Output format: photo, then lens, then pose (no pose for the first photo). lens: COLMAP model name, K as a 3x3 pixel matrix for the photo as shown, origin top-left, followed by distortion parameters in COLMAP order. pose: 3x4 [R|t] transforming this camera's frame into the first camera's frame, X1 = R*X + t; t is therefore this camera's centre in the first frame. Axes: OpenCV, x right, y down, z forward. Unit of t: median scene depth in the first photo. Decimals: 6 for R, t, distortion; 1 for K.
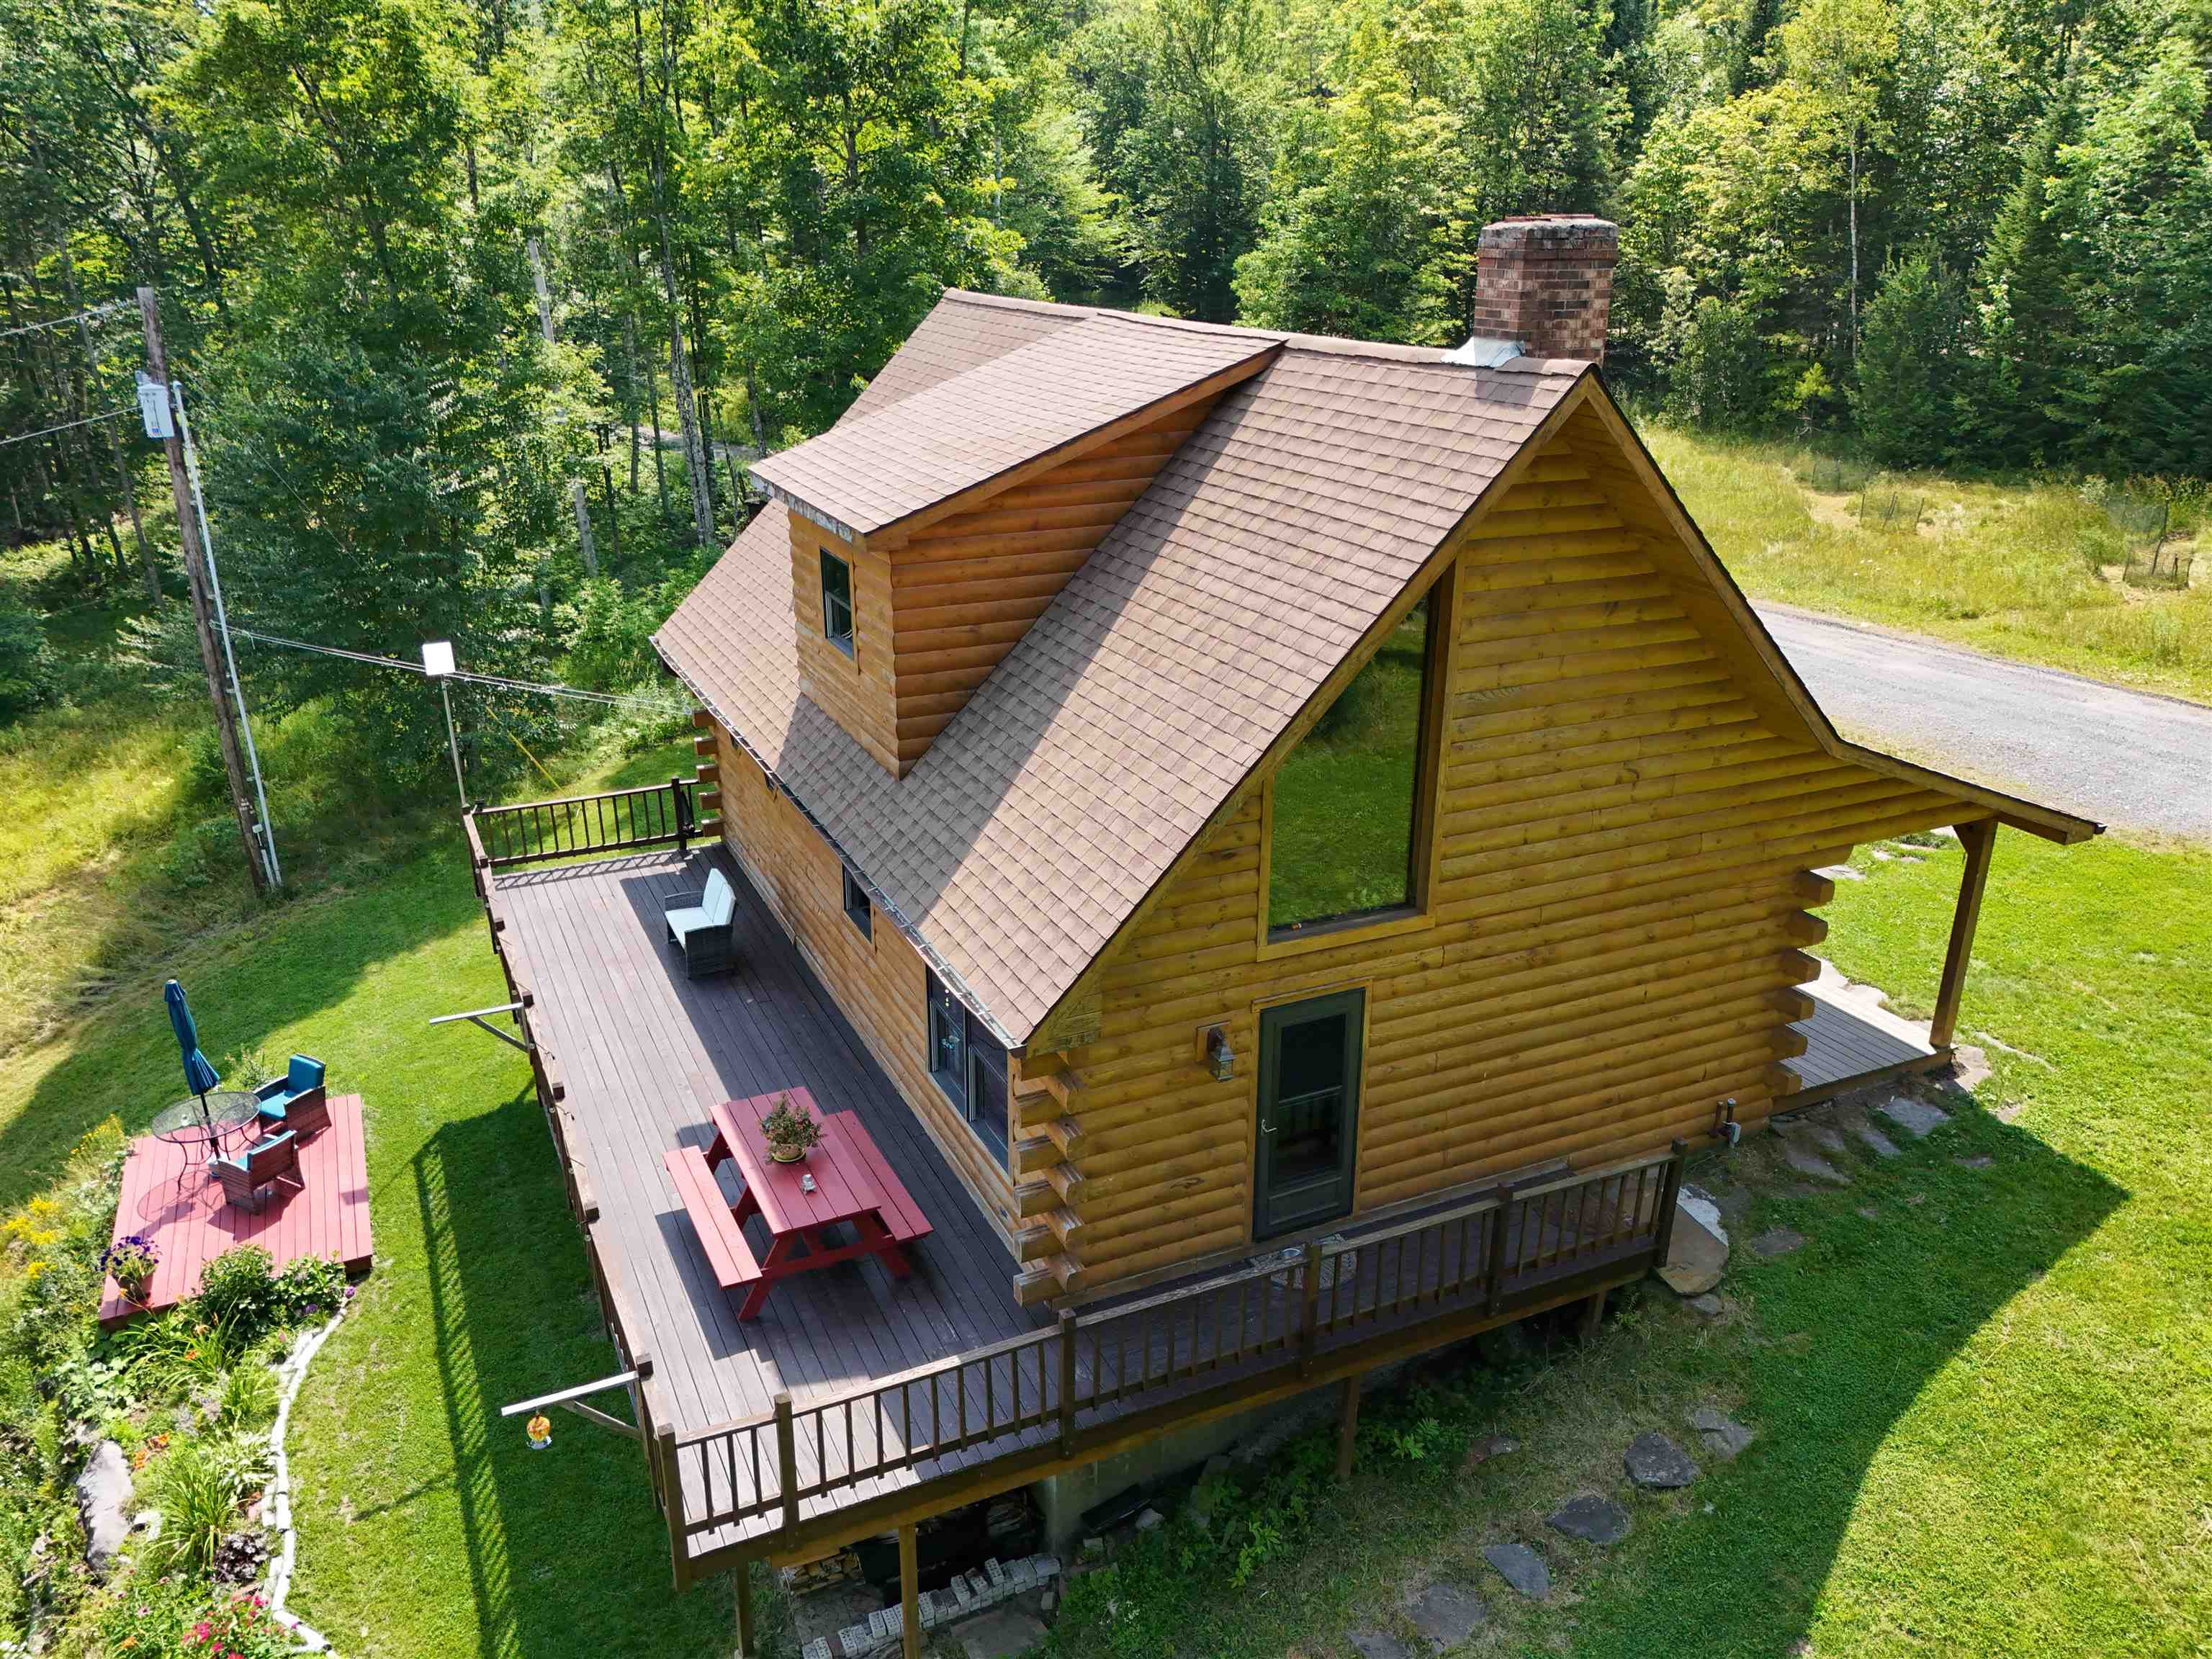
lens RADIAL K [[1618.6, 0, 1106.0], [0, 1618.6, 829.5], [0, 0, 1]] dist [0.062053, -0.056672]
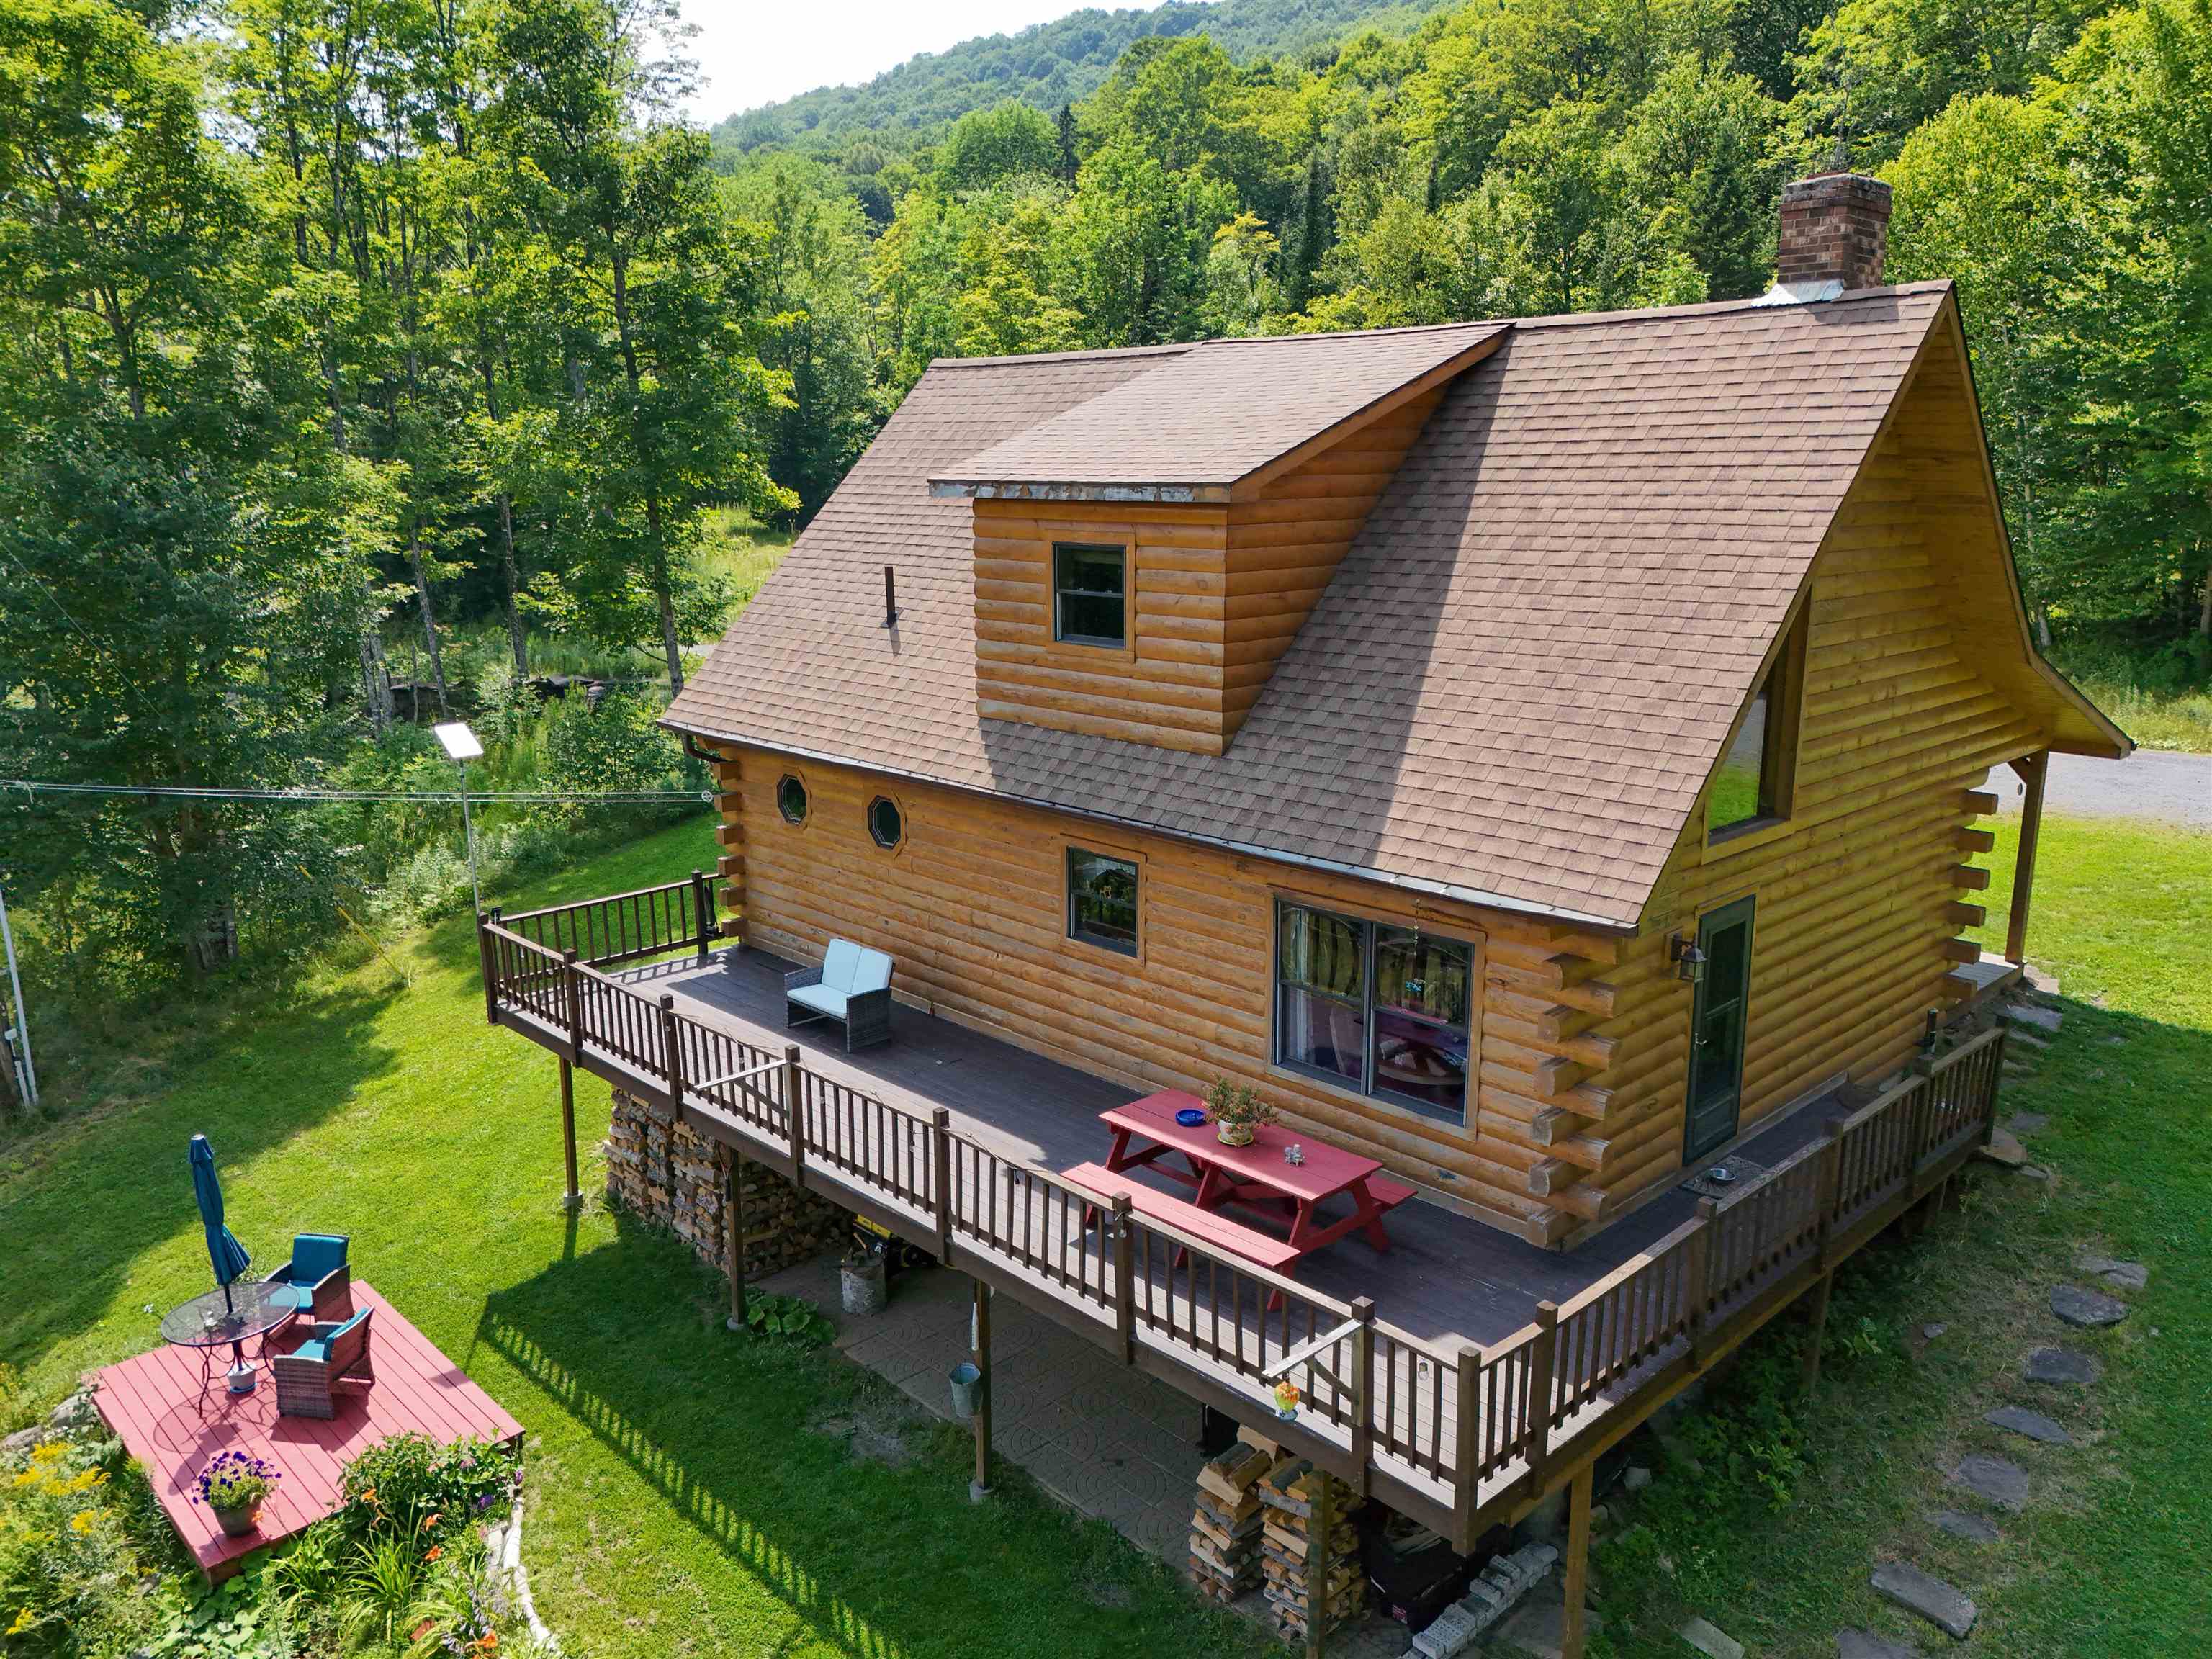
lens RADIAL K [[1628.8, 0, 1106.0], [0, 1628.8, 829.5], [0, 0, 1]] dist [0.027474, -0.007772]
pose [[0.947118, -0.076794, 0.311560, -0.428500], [0.119313, 0.985606, -0.119769, 0.103155], [-0.297877, 0.150609, 0.942648, 0.110492]]
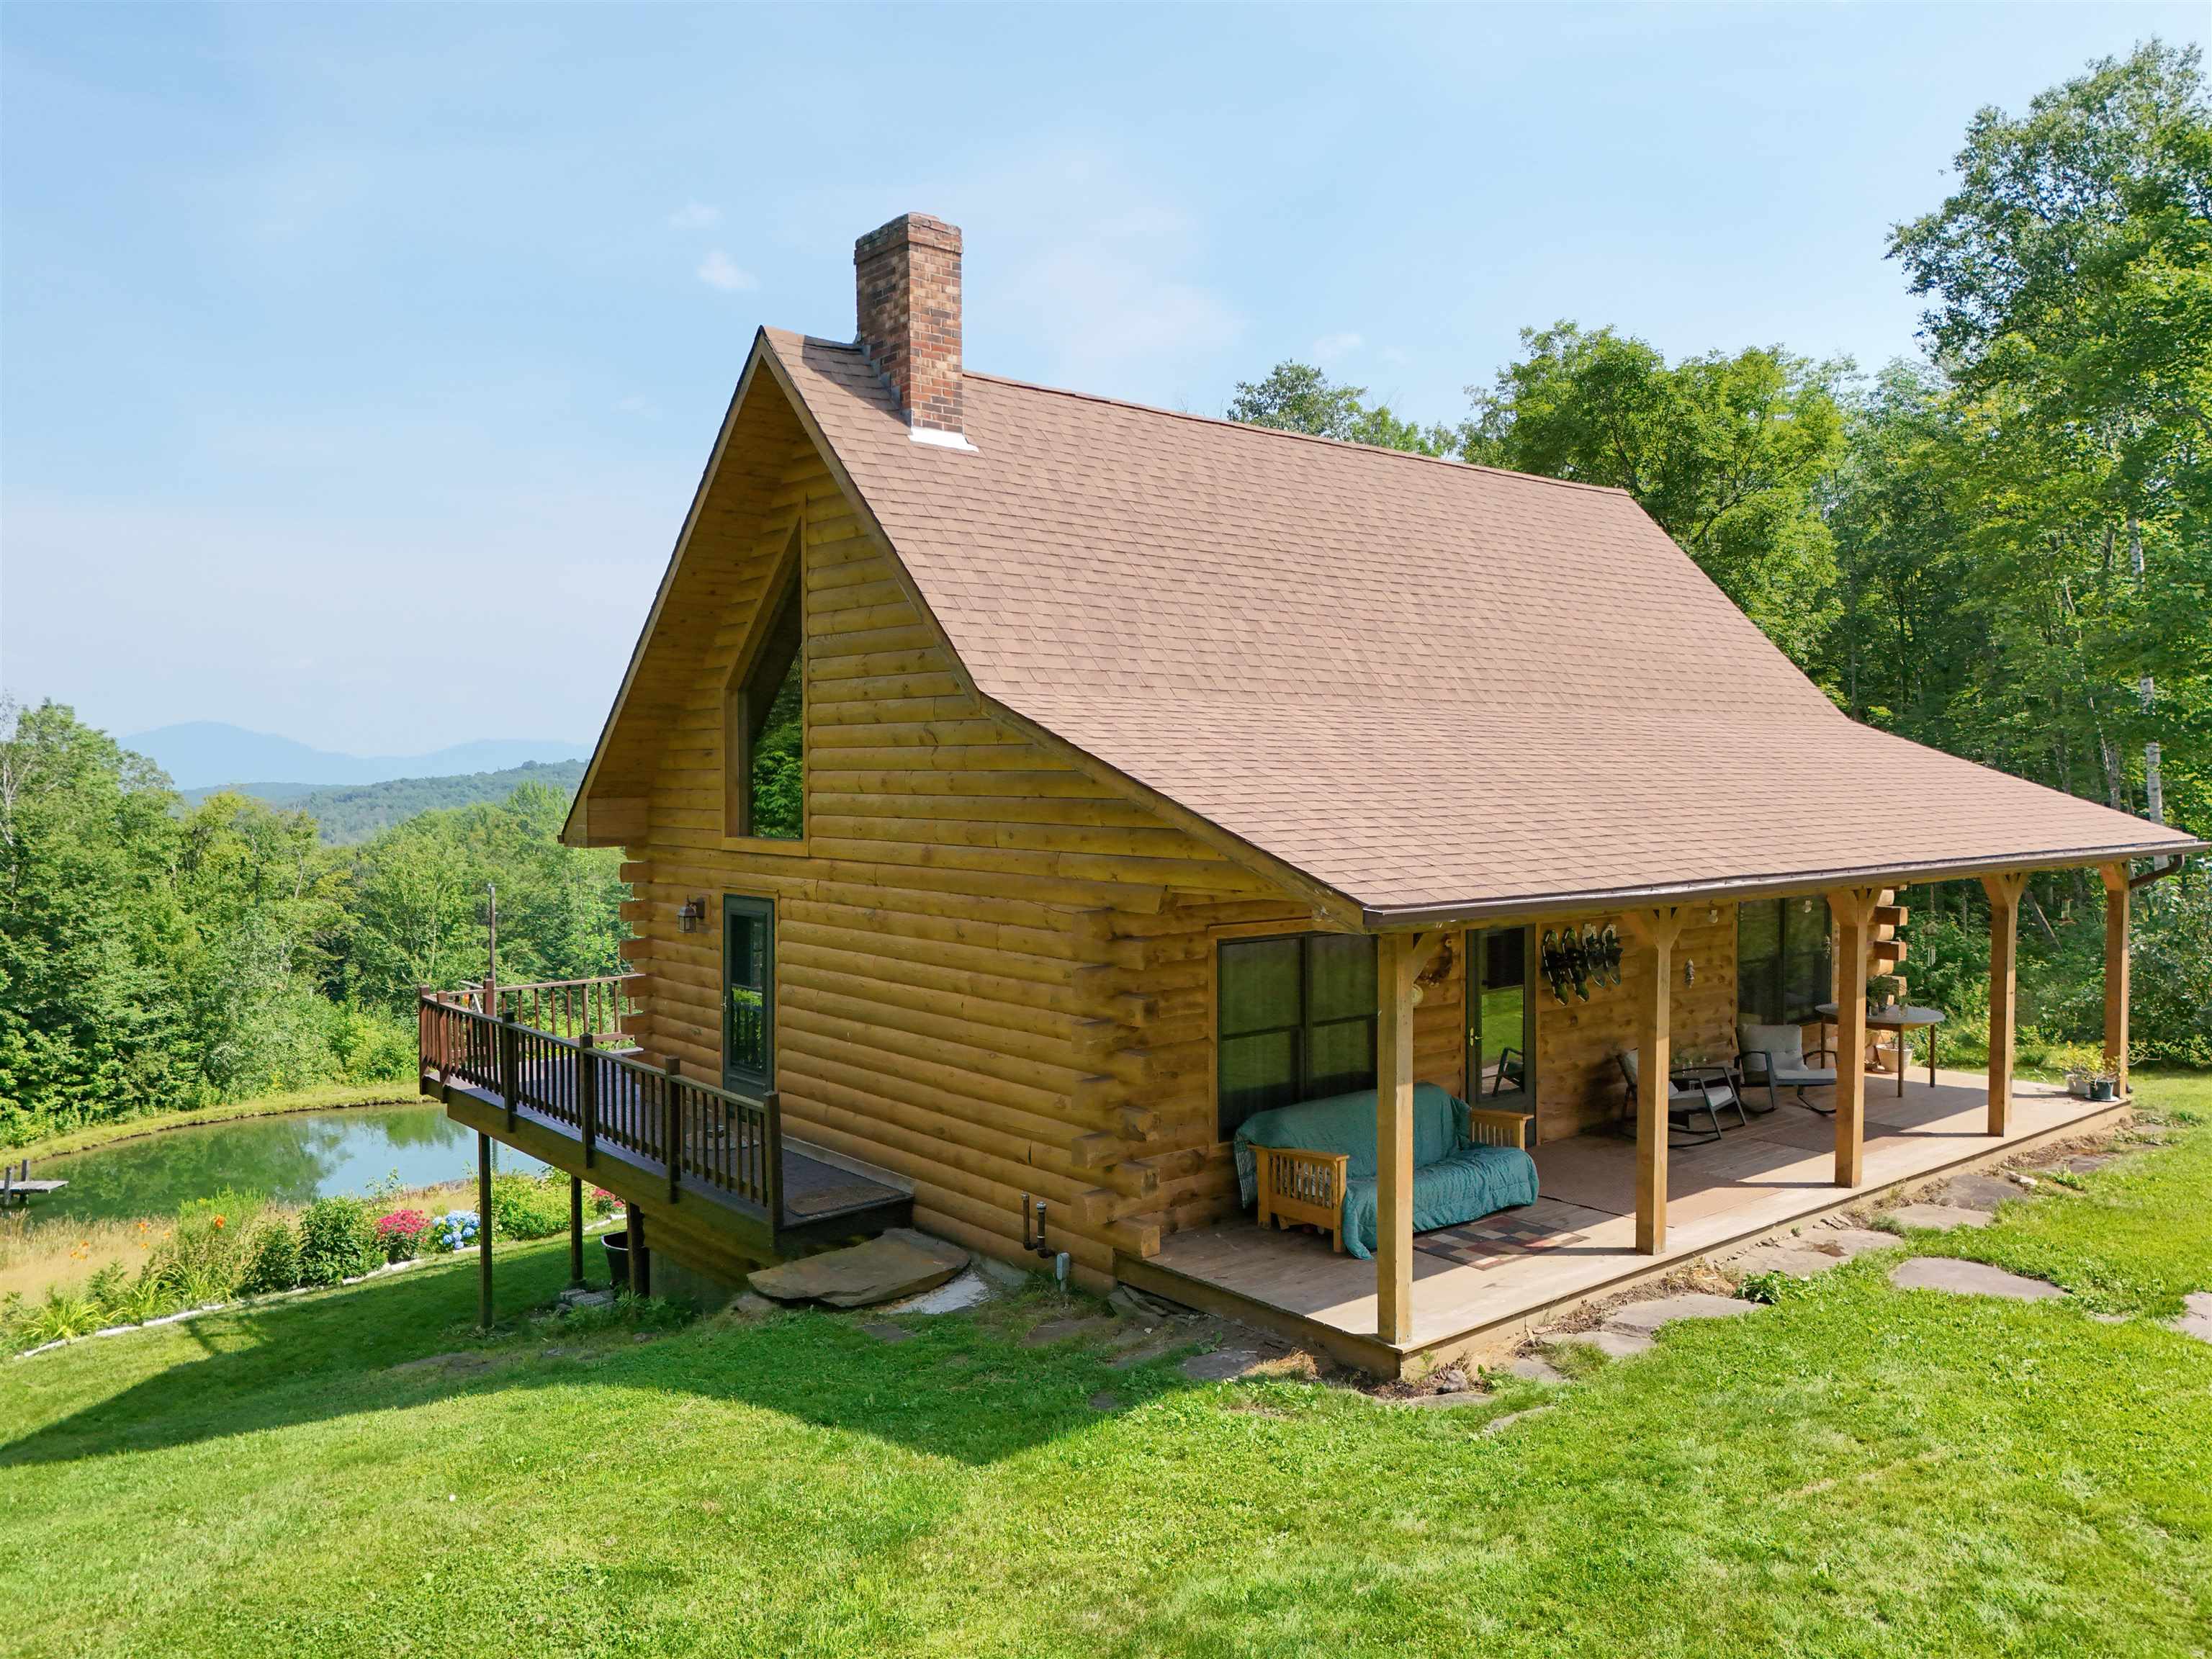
lens RADIAL K [[1628.8, 0, 1106.0], [0, 1628.8, 829.5], [0, 0, 1]] dist [0.027474, -0.007772]
pose [[0.243731, 0.028075, -0.969436, 1.040738], [-0.328538, 0.942871, -0.055293, 0.030060], [0.912501, 0.331973, 0.239031, 0.725460]]
